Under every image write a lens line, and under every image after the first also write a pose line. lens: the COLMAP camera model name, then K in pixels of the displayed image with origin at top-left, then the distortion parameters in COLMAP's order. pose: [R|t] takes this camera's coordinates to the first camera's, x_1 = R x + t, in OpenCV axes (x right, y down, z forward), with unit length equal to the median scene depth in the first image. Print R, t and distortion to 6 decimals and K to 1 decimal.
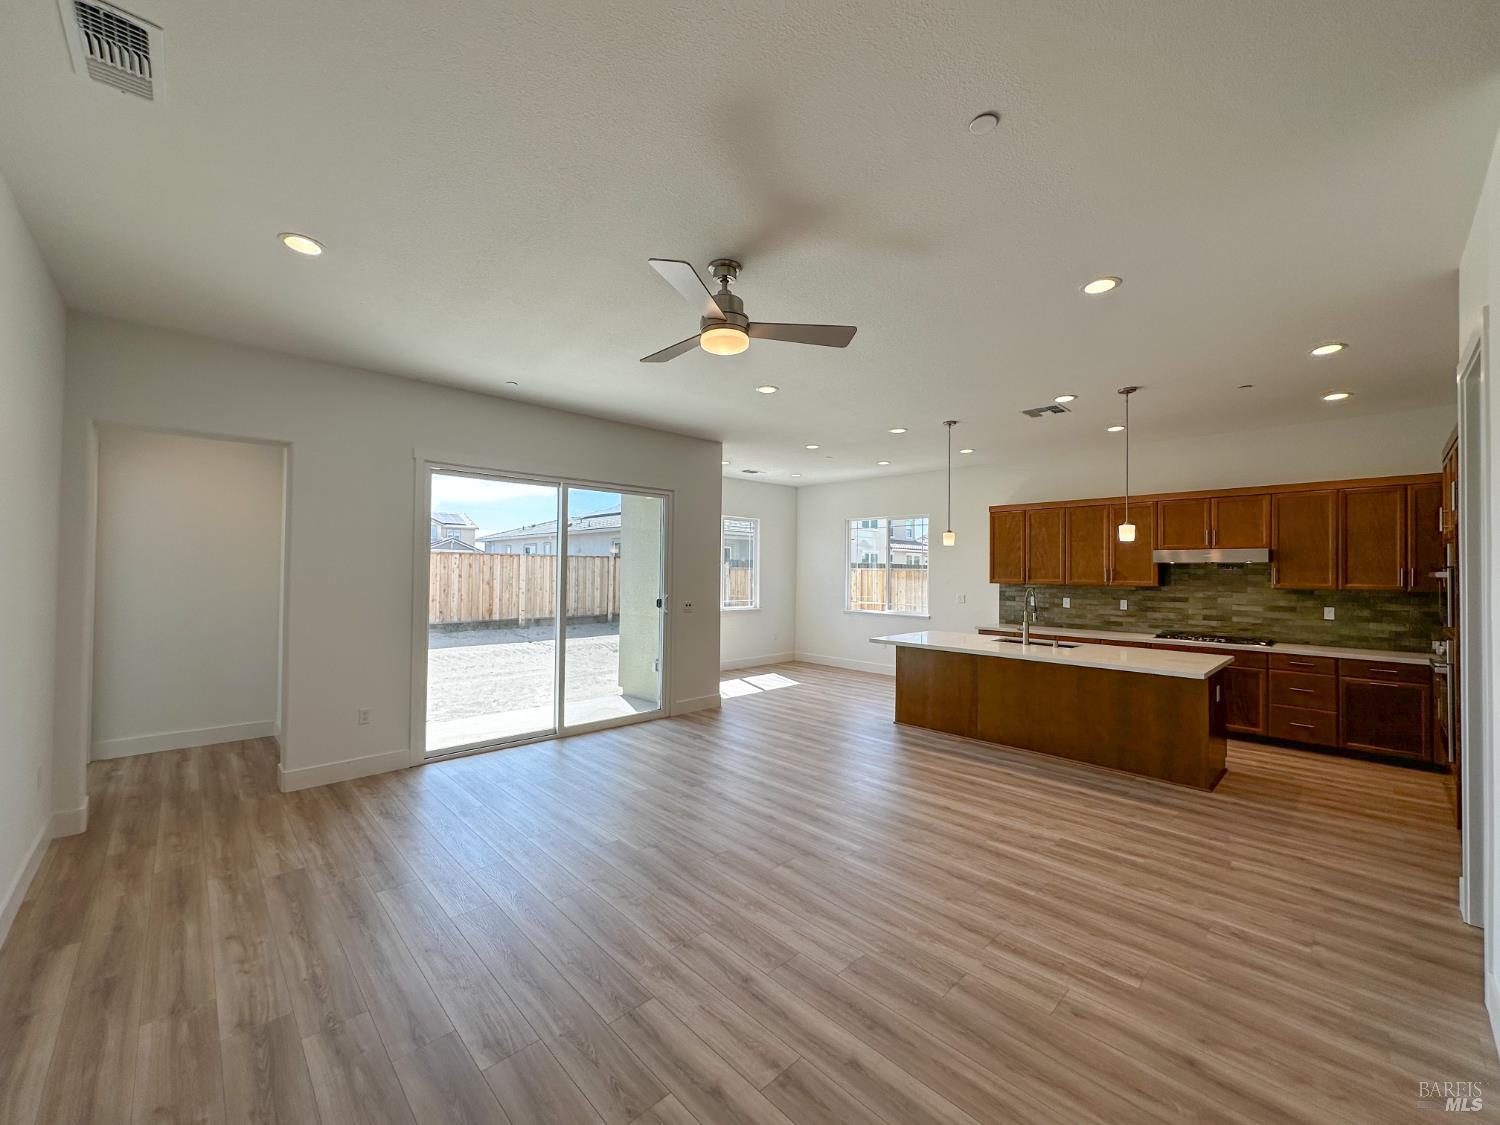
lens RADIAL K [[592.4, 0, 750.0], [0, 592.4, 562.5], [0, 0, 1]] dist [-0.001902, -0.000133]
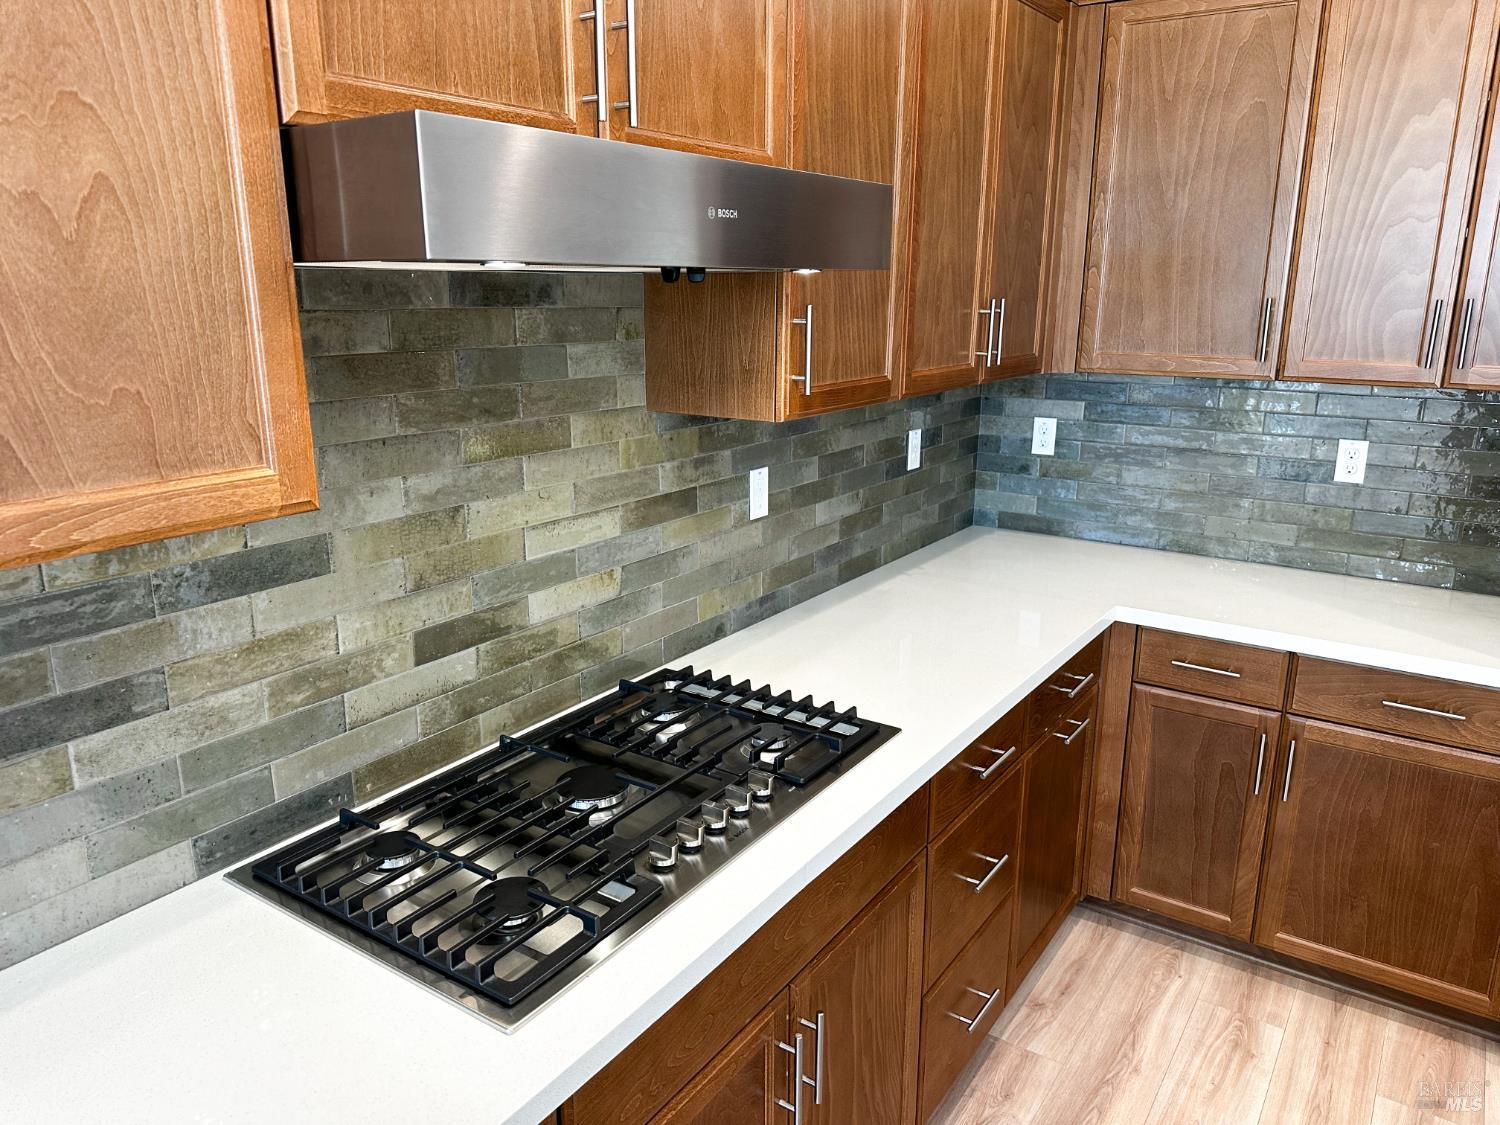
lens RADIAL K [[1054.5, 0, 750.0], [0, 1054.5, 562.5], [0, 0, 1]] dist [0.079065, -0.108893]
pose [[-0.197613, -0.259870, 0.945207, 0.529783], [-0.018616, 0.965042, 0.261432, 0.001275], [-0.980103, 0.034066, -0.195542, 1.015835]]
